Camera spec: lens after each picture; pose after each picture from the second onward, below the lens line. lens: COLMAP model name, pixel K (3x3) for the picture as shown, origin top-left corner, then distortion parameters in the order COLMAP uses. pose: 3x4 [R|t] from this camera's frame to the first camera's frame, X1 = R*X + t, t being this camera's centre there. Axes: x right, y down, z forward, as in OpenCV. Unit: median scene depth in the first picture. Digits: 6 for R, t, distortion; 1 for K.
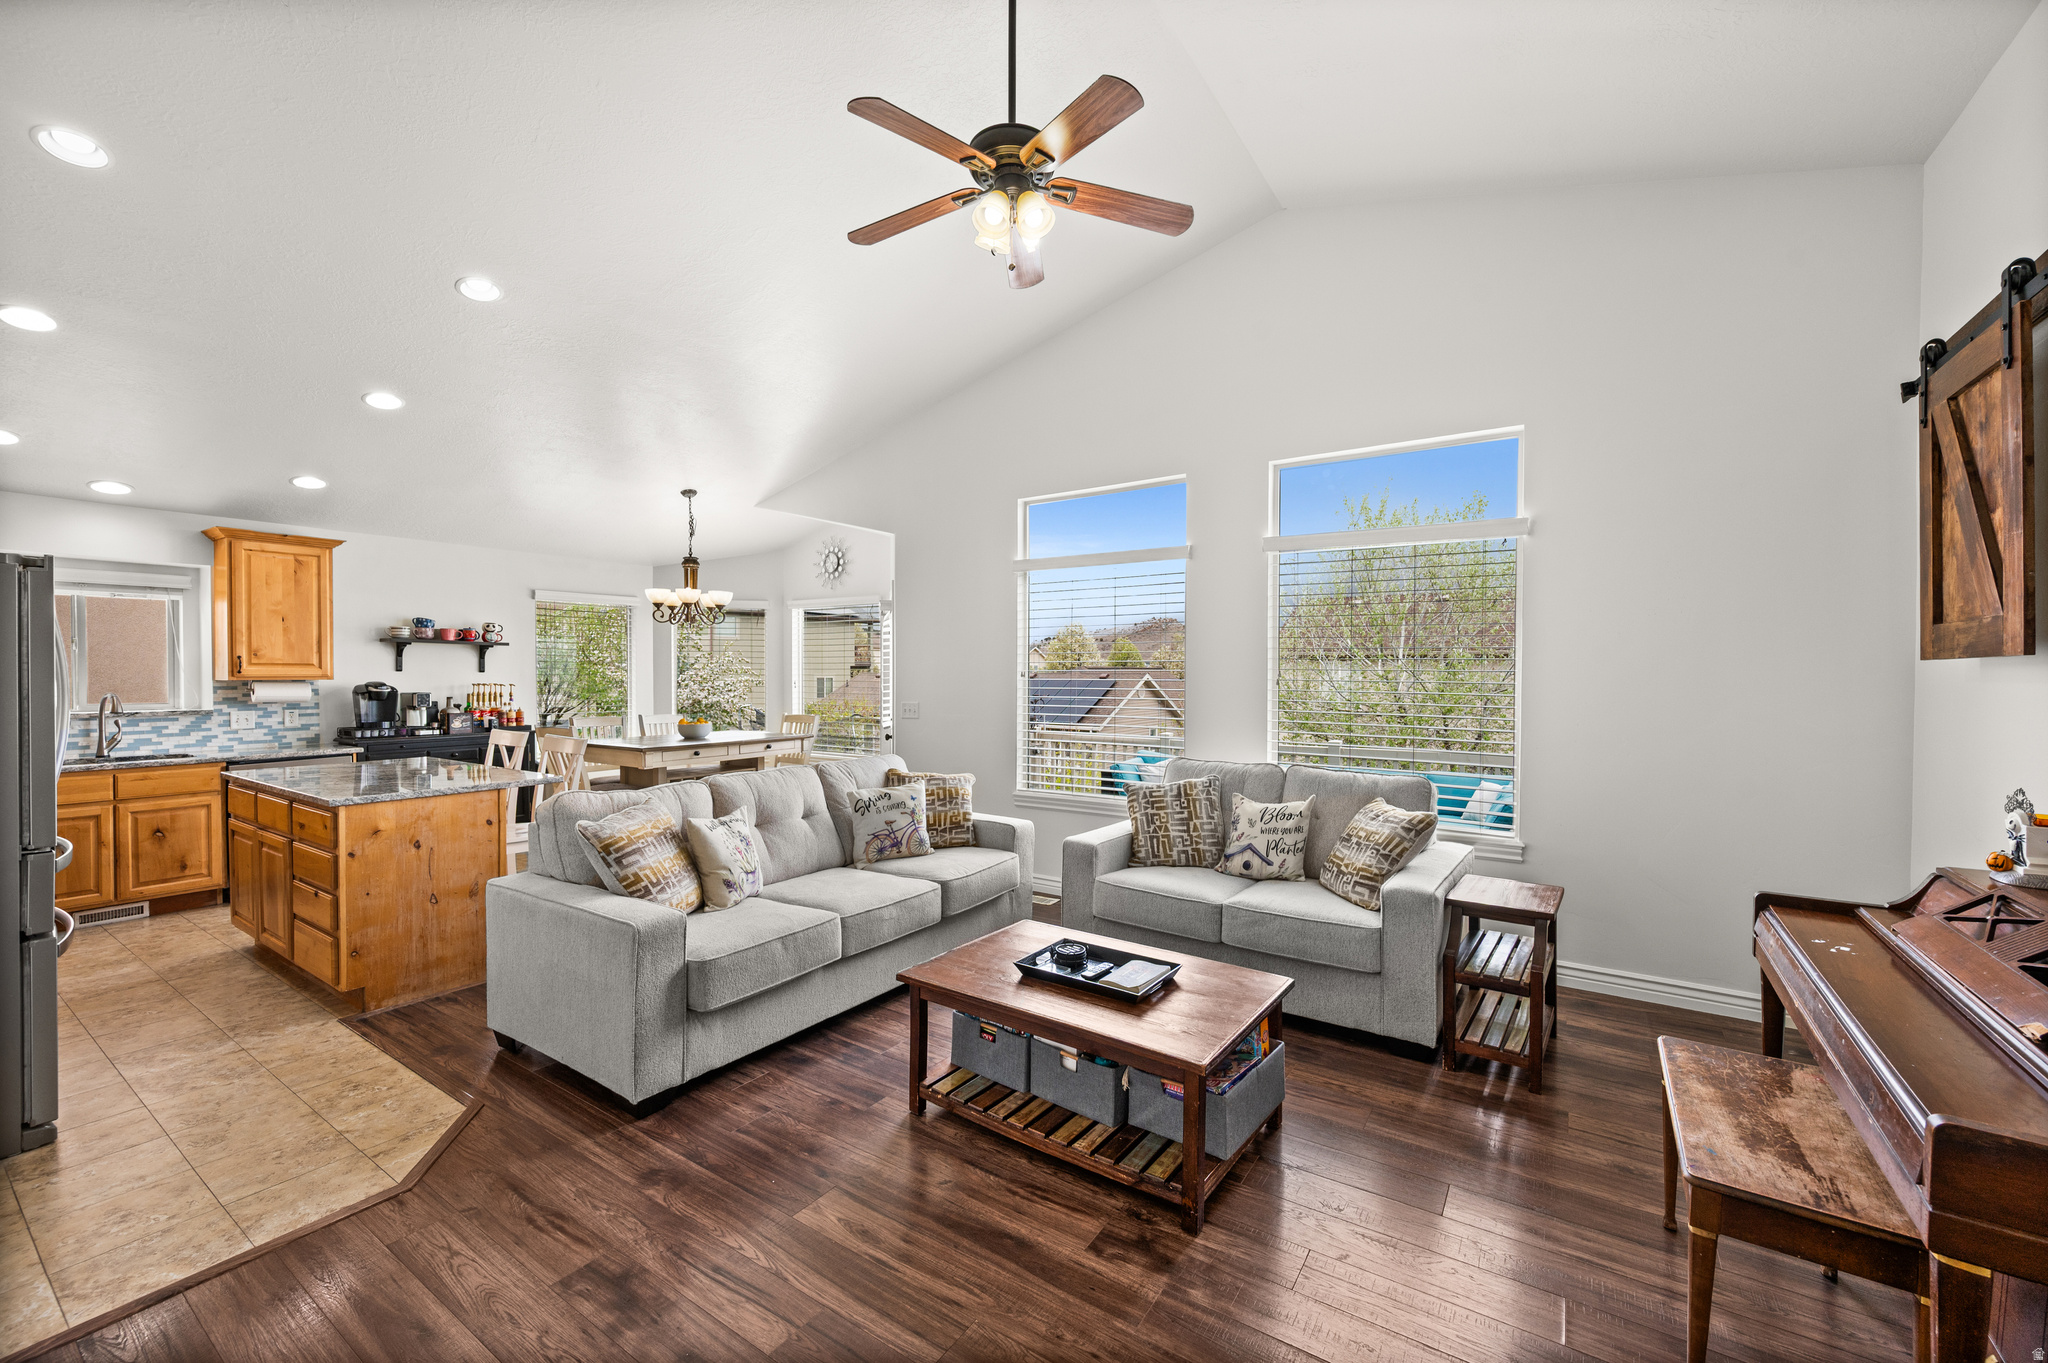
lens RADIAL K [[820.7, 0, 1029.9], [0, 820.7, 681.0], [0, 0, 1]] dist [-0.000024, 0.000075]
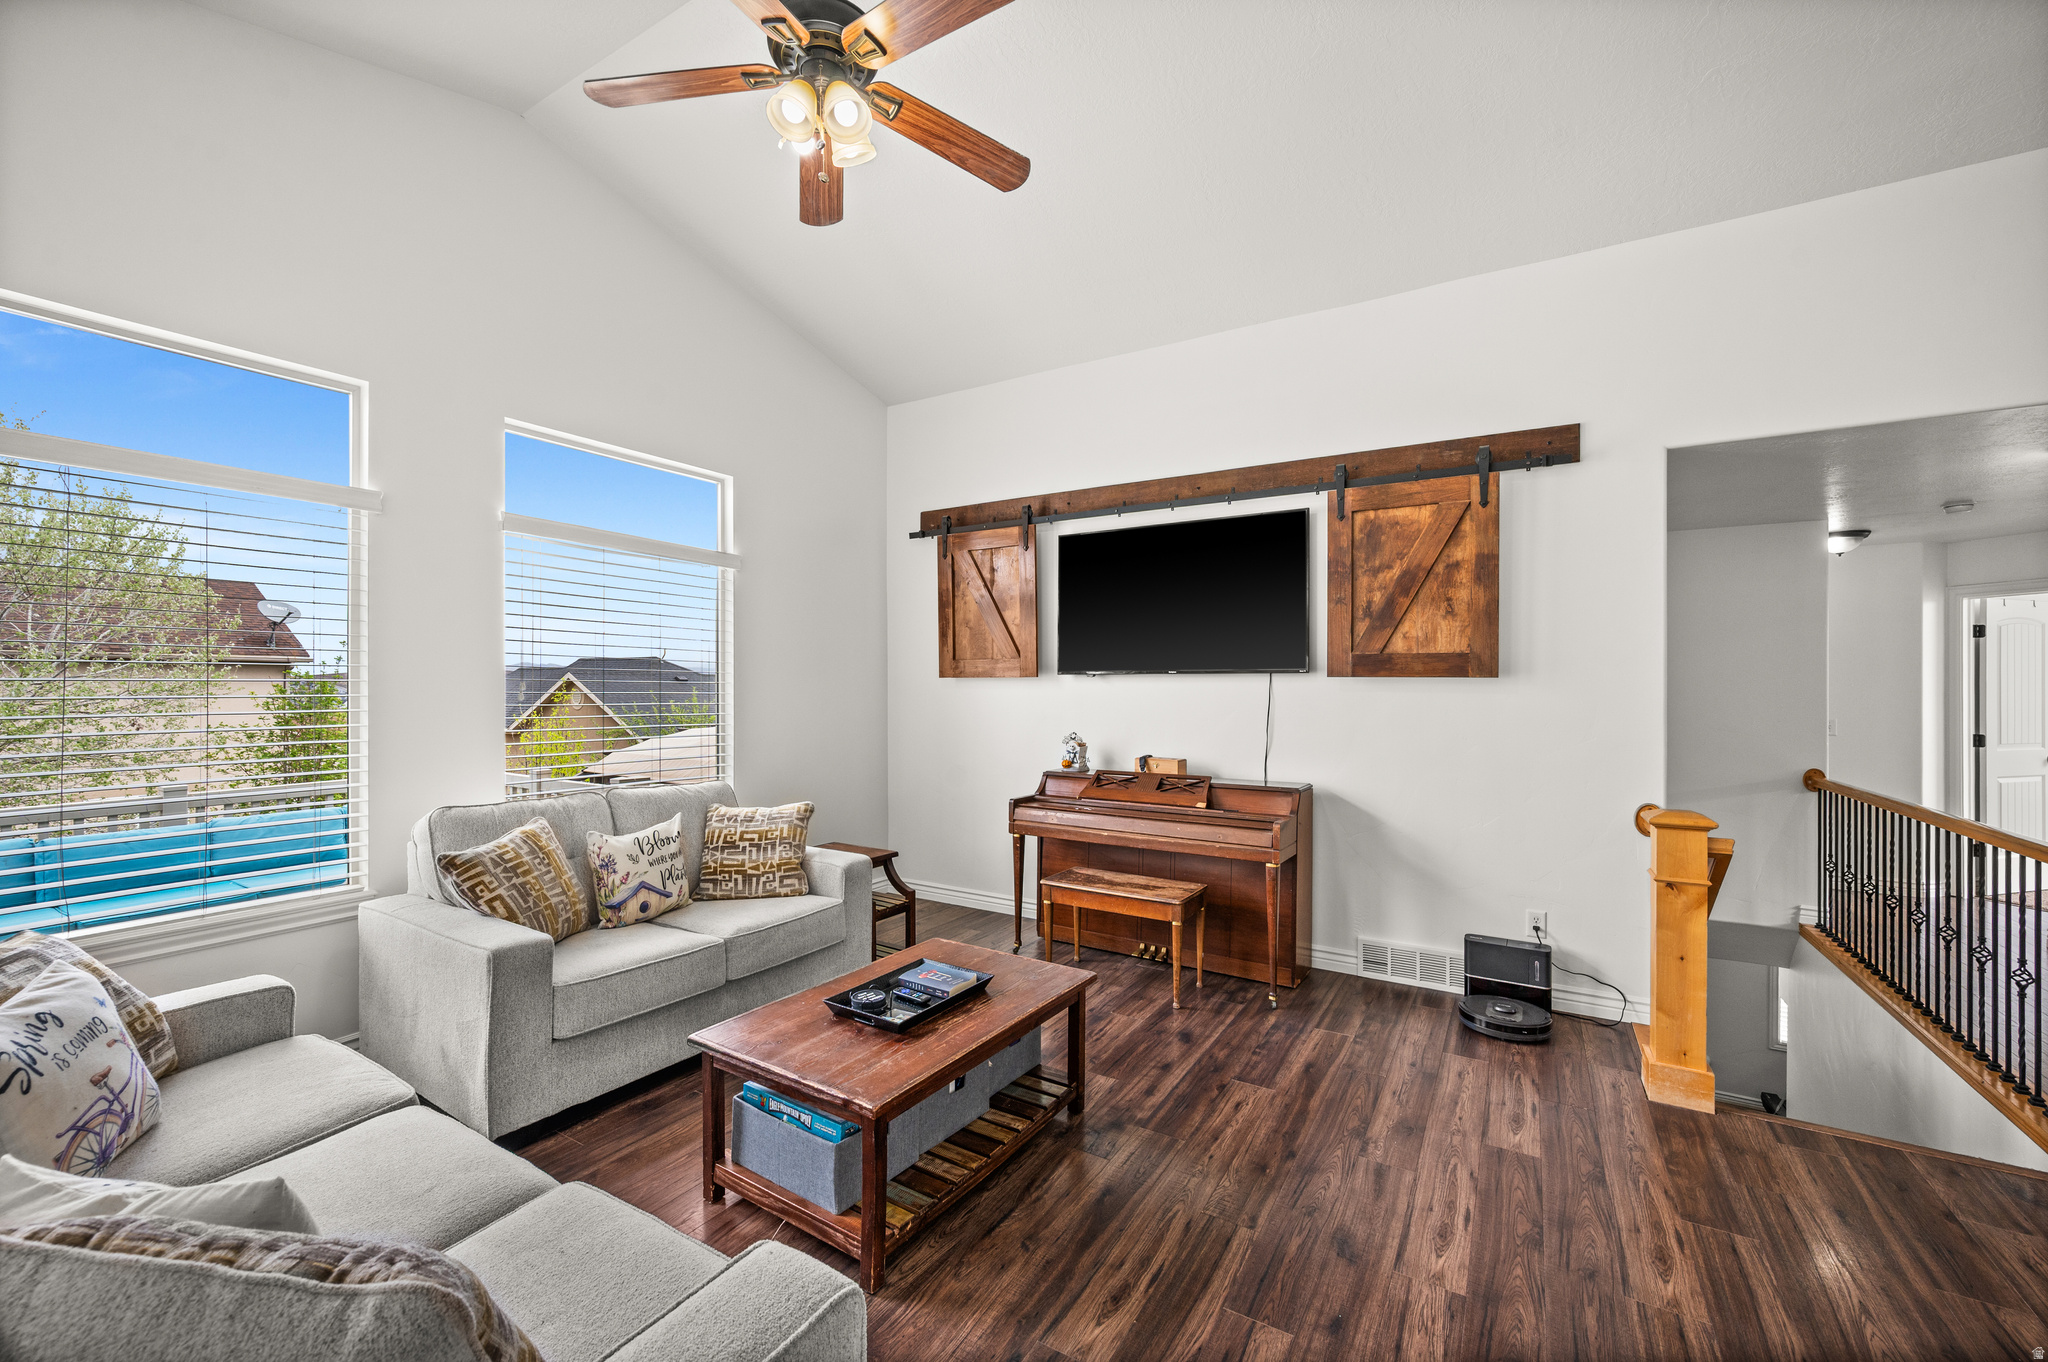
lens RADIAL K [[820.7, 0, 1028.6], [0, 820.7, 678.9], [0, 0, 1]] dist [-0.000024, 0.000075]
pose [[-0.043136, 0.003951, 0.999061, -0.627884], [0.009896, 0.999945, -0.003527, -0.009547], [-0.999020, 0.009735, -0.043173, 0.636563]]
